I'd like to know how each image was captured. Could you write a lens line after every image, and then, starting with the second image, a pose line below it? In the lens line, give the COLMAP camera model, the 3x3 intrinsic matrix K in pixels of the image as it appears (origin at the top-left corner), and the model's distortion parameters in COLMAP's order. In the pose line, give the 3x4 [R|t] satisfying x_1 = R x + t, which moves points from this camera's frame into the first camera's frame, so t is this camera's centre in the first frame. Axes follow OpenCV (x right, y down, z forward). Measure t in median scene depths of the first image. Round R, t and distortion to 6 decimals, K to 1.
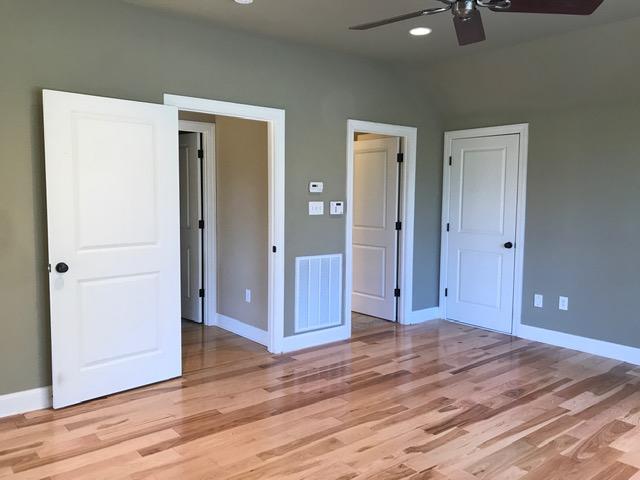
lens RADIAL K [[521.4, 0, 317.8], [0, 521.4, 235.8], [0, 0, 1]] dist [0.038849, -0.048627]
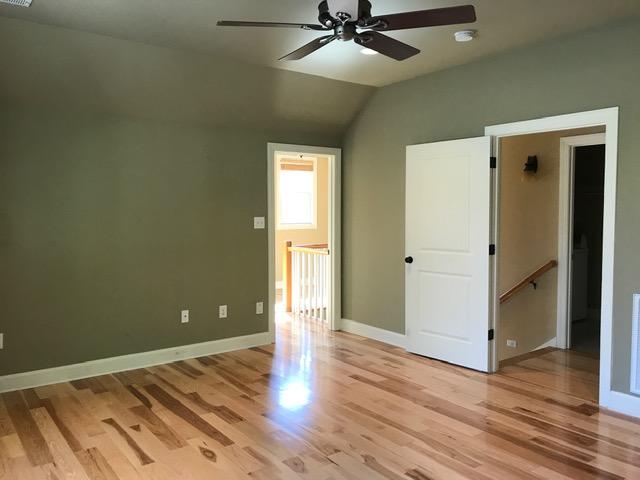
lens RADIAL K [[521.4, 0, 317.8], [0, 521.4, 235.8], [0, 0, 1]] dist [0.038849, -0.048627]
pose [[-0.030054, 0.050017, -0.998296, 1.027058], [-0.077671, 0.995611, 0.052220, -0.066391], [0.996526, 0.079108, -0.026037, 0.763032]]
